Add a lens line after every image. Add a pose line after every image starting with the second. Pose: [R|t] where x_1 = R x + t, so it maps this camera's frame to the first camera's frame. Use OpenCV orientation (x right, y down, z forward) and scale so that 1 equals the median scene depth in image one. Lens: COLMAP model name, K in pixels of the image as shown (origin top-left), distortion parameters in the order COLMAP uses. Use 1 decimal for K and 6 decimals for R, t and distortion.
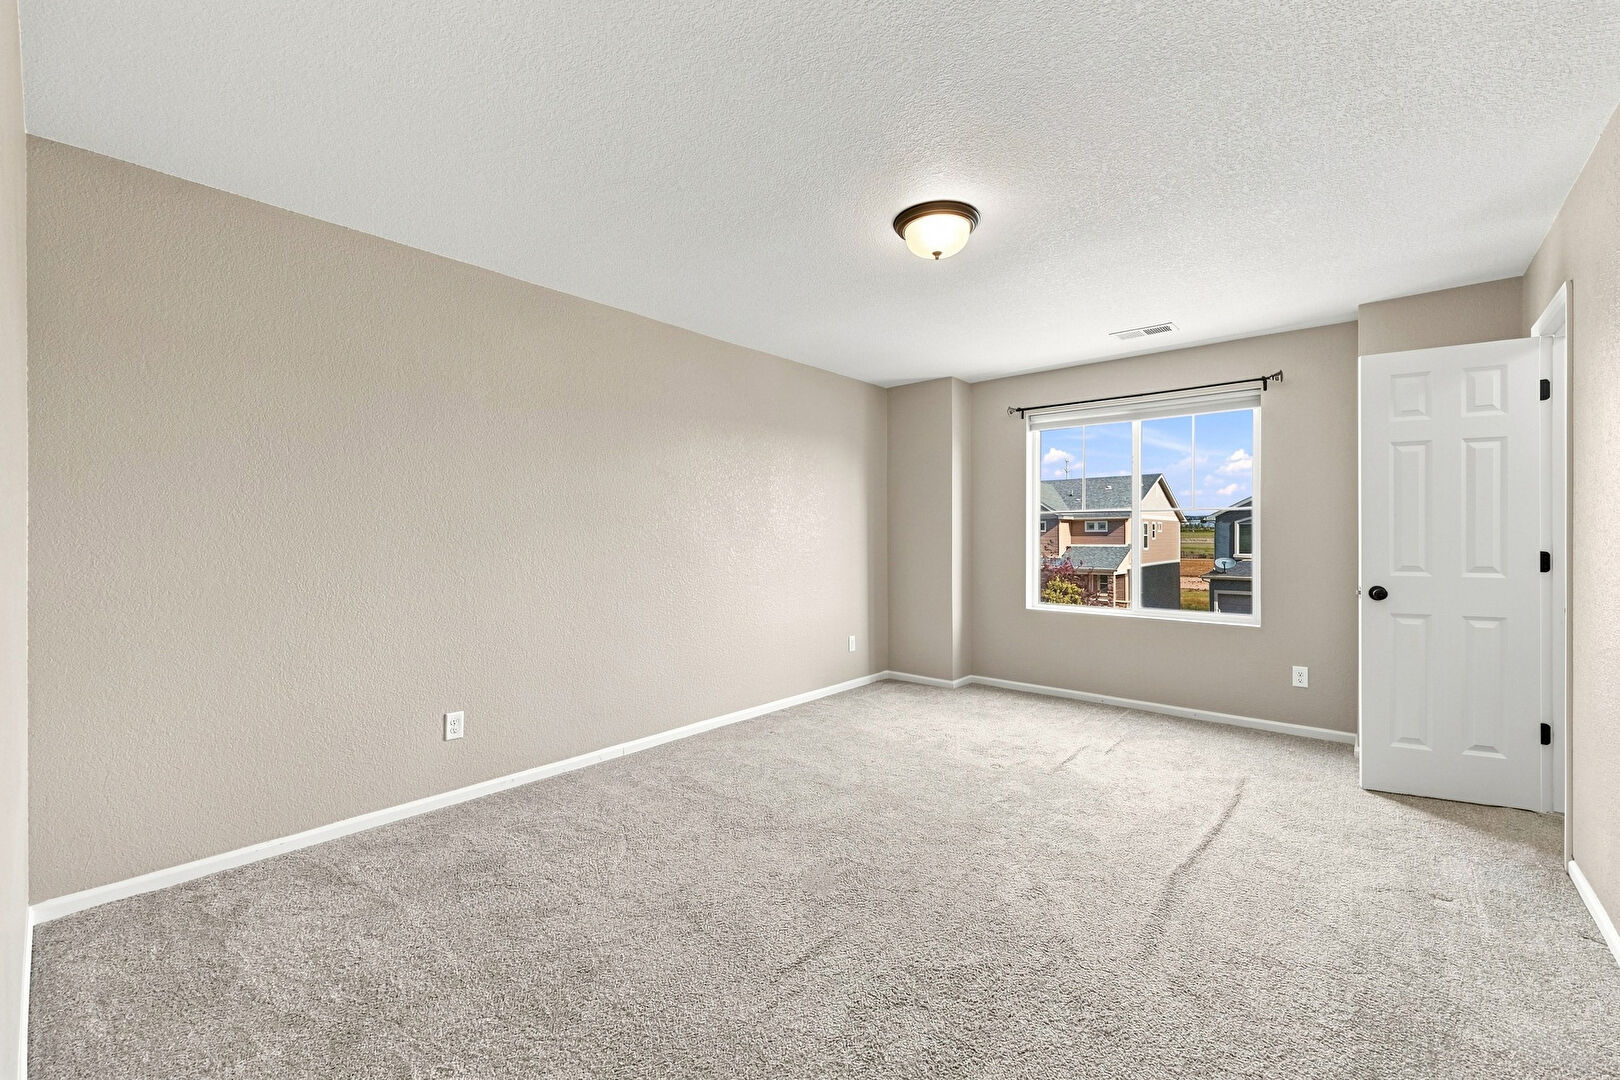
lens RADIAL K [[659.2, 0, 803.9], [0, 659.2, 537.1], [0, 0, 1]] dist [-0.003148, -0.000201]
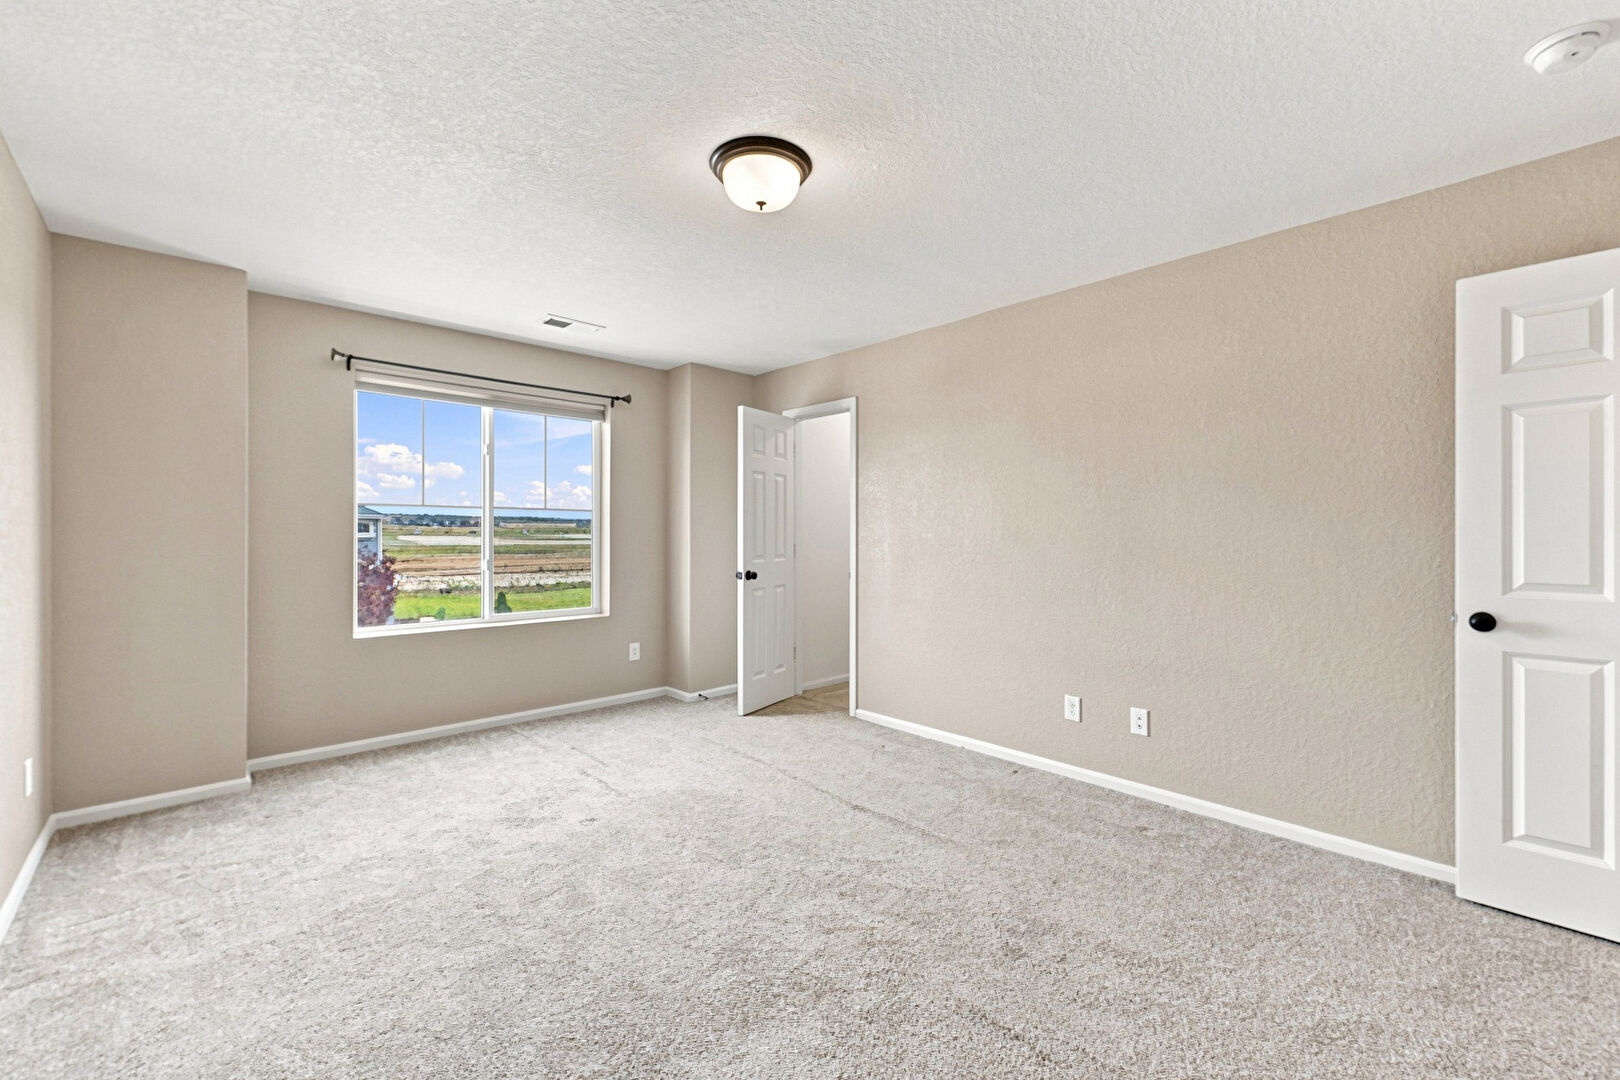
lens RADIAL K [[659.2, 0, 803.9], [0, 659.2, 537.1], [0, 0, 1]] dist [-0.003148, -0.000201]
pose [[0.105392, -0.004917, 0.994419, -0.437509], [0.003091, 0.999985, 0.004617, -0.003057], [-0.994426, 0.002587, 0.105406, 0.593138]]
